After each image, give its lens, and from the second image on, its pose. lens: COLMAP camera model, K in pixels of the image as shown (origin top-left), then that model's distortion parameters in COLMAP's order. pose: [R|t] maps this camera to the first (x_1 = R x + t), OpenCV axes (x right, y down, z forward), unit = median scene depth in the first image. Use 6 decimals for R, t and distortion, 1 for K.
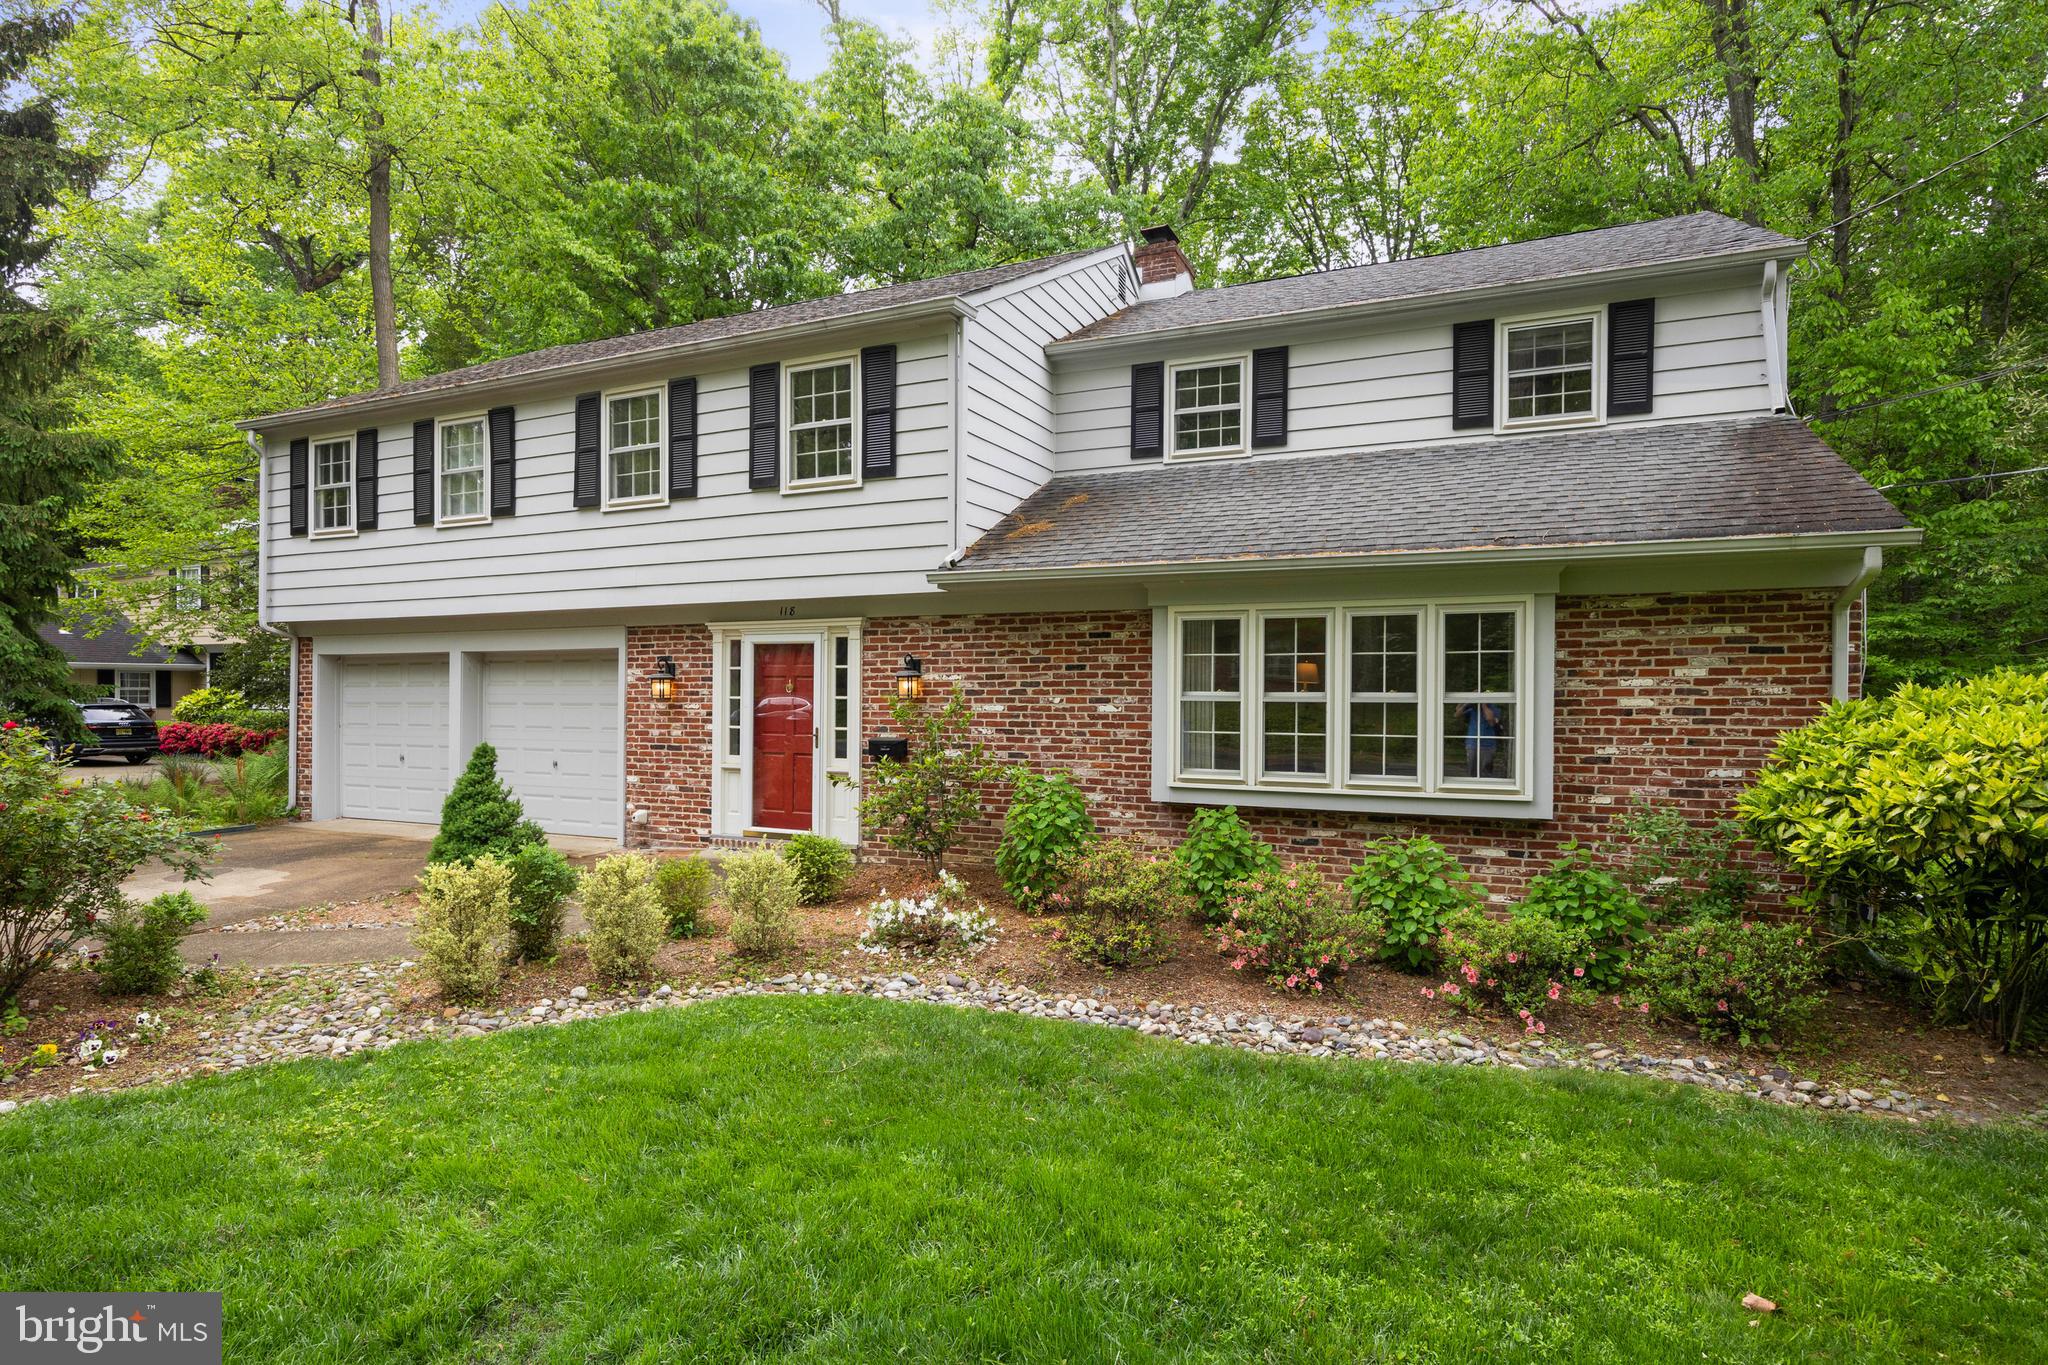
lens RADIAL K [[1061.5, 0, 976.6], [0, 1061.5, 710.0], [0, 0, 1]] dist [-0.009485, 0.000718]
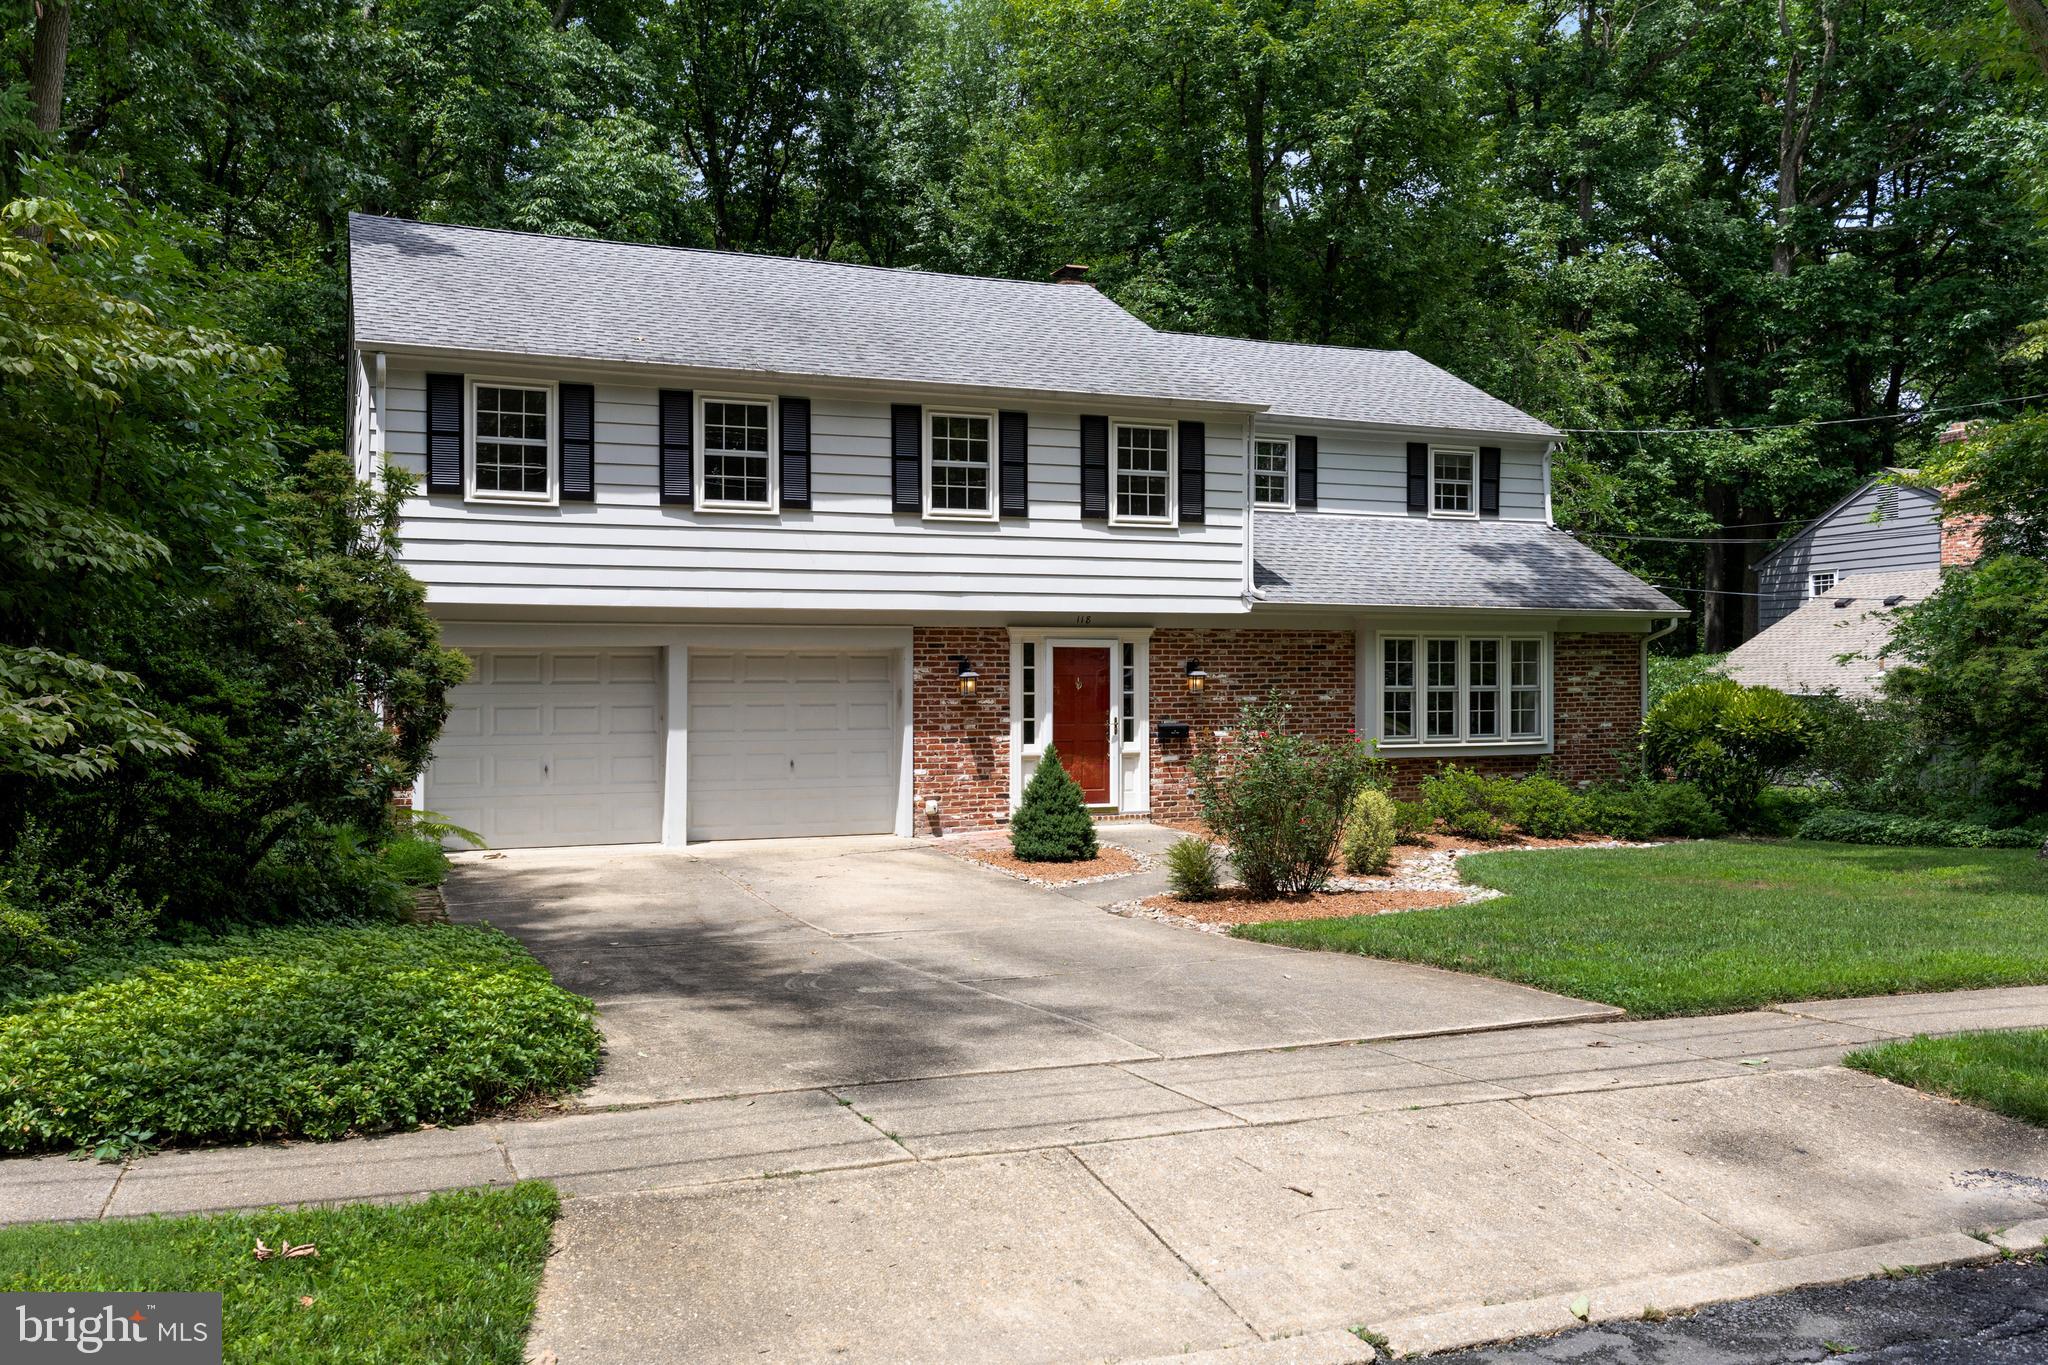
lens RADIAL K [[1837.7, 0, 1016.5], [0, 1837.7, 684.8], [0, 0, 1]] dist [-0.002883, -0.002637]
pose [[0.658368, -0.009142, 0.752641, -1.940868], [0.015287, 0.999882, -0.001227, -0.021133], [-0.752541, 0.012314, 0.658430, -0.320059]]
